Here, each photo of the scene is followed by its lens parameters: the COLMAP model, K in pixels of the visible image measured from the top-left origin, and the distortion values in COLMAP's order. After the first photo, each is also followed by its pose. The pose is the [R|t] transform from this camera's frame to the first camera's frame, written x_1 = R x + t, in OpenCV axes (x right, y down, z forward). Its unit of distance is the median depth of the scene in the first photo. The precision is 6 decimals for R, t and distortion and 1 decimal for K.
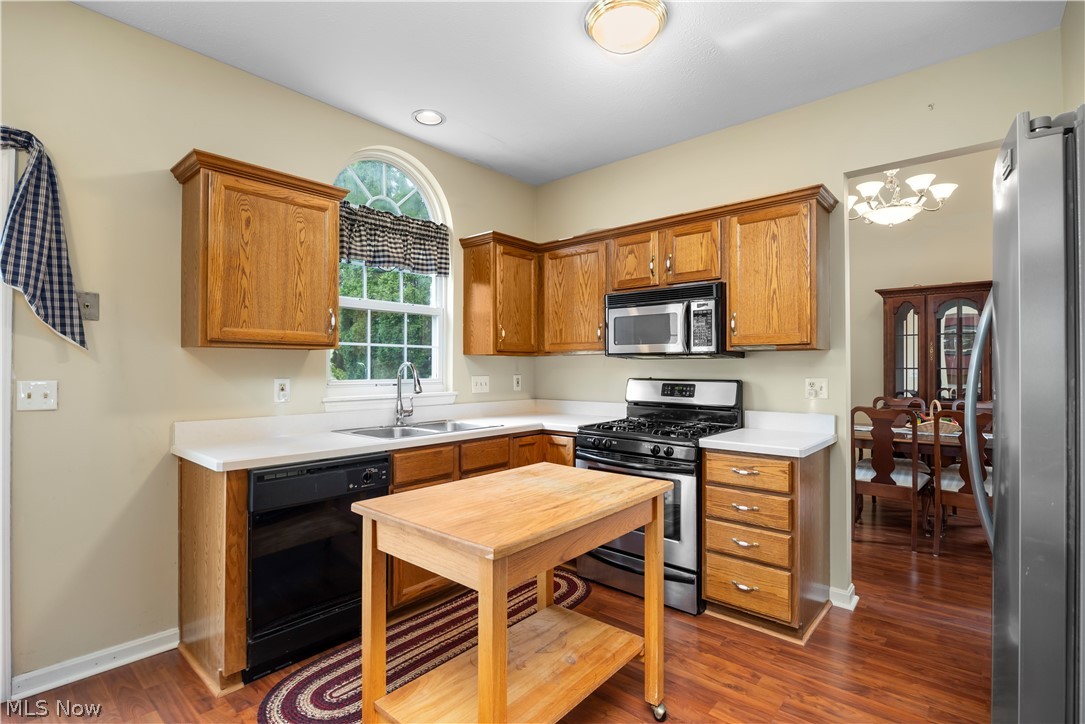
lens RADIAL K [[510.1, 0, 537.0], [0, 510.1, 366.3], [0, 0, 1]] dist [-0.010666, -0.000146]
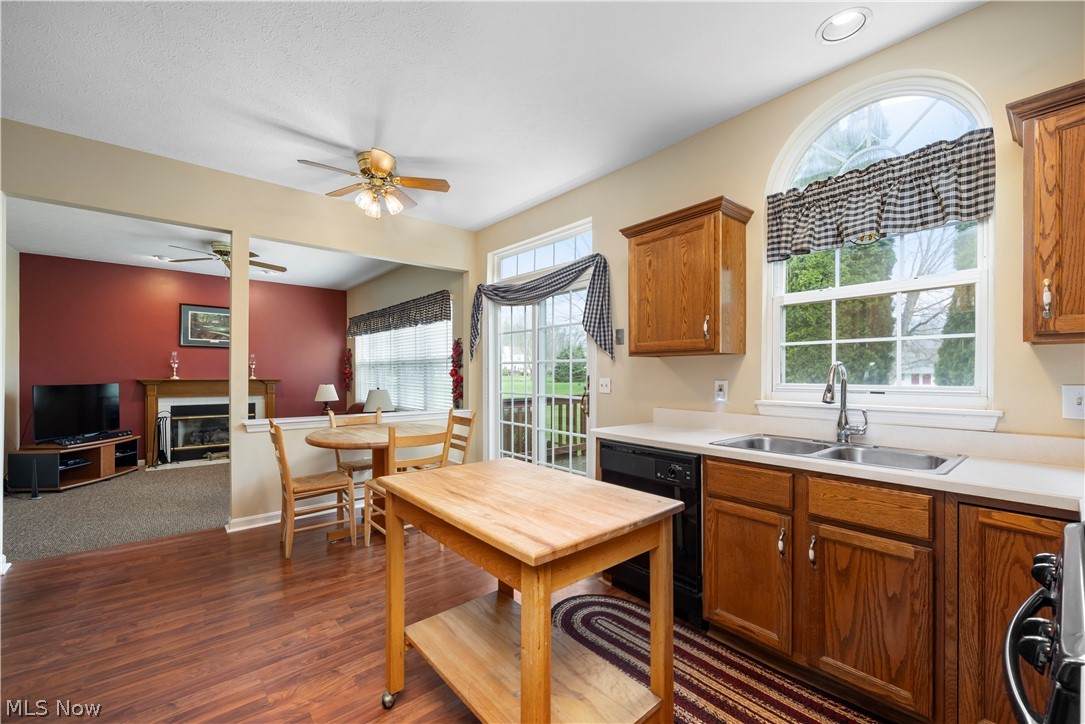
lens RADIAL K [[441.1, 0, 539.8], [0, 441.1, 371.5], [0, 0, 1]] dist [0.010129, 0.000125]
pose [[-0.159301, 0.002563, -0.987227, 0.742347], [0.006185, 0.999980, 0.001598, 0.002683], [0.987211, -0.005851, -0.159313, 1.020558]]
